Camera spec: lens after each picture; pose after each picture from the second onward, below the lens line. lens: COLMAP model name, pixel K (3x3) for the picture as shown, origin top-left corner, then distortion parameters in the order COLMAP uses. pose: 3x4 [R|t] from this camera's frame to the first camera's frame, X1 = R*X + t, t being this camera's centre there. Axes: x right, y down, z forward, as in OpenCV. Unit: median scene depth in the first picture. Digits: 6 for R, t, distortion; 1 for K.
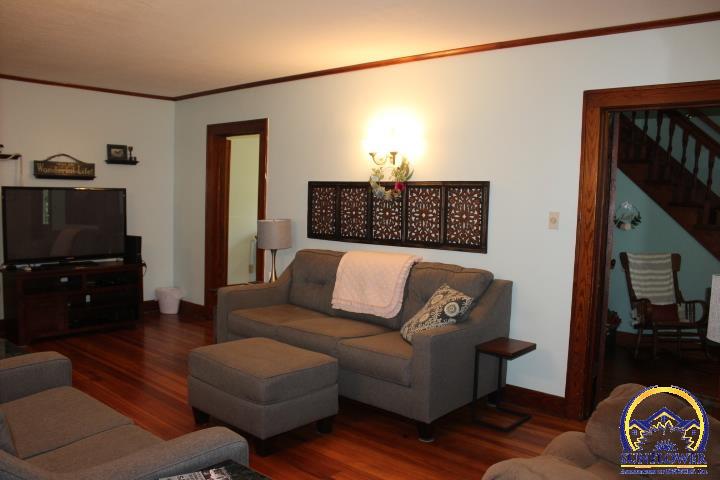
lens RADIAL K [[586.0, 0, 360.0], [0, 586.0, 240.0], [0, 0, 1]] dist [0.009076, 0.004144]
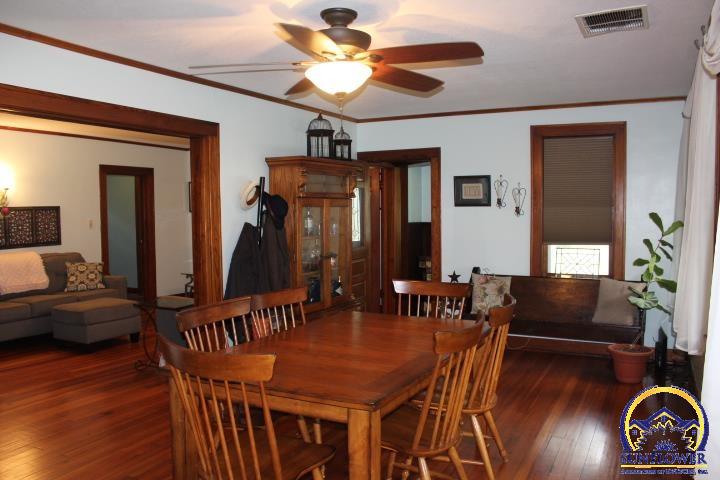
lens RADIAL K [[615.5, 0, 360.0], [0, 615.5, 240.0], [0, 0, 1]] dist [-0.007121, -0.003610]
pose [[-0.272095, -0.073233, 0.959480, -1.908635], [0.078267, 0.992112, 0.097919, -0.108714], [-0.959082, 0.101739, -0.264217, 0.596527]]
